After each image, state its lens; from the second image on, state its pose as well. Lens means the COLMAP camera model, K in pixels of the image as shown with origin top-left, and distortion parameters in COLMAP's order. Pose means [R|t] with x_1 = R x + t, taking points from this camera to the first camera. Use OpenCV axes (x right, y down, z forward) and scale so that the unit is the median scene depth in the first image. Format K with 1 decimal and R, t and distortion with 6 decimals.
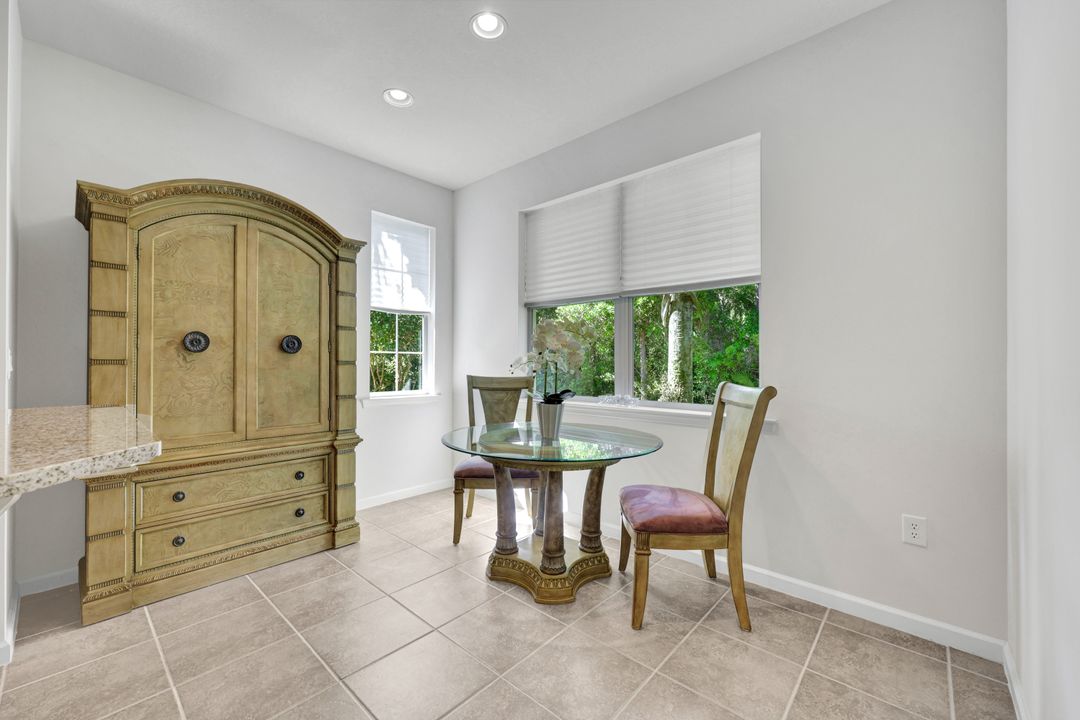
lens RADIAL K [[436.8, 0, 558.9], [0, 436.8, 362.2], [0, 0, 1]] dist [-0.002248, -0.000414]
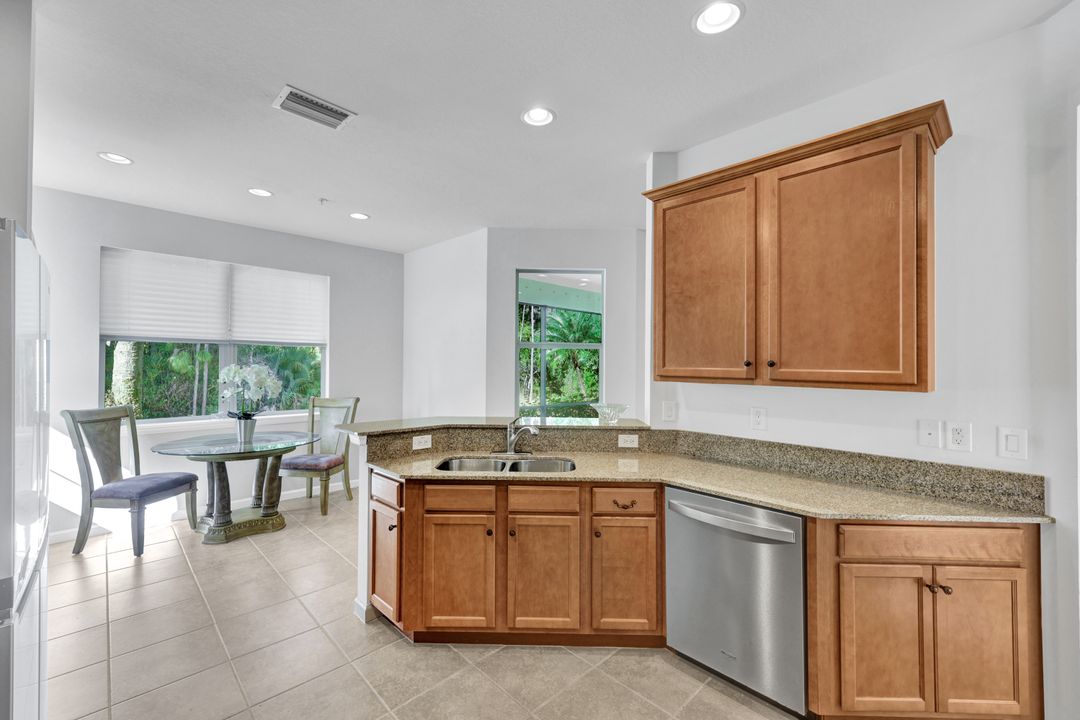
lens RADIAL K [[436.8, 0, 547.7], [0, 436.8, 363.6], [0, 0, 1]] dist [-0.002248, -0.000414]
pose [[0.068881, -0.002900, 0.997621, -1.343038], [-0.013134, 0.999906, 0.003813, -0.111694], [-0.997538, -0.013365, 0.068836, -0.159775]]
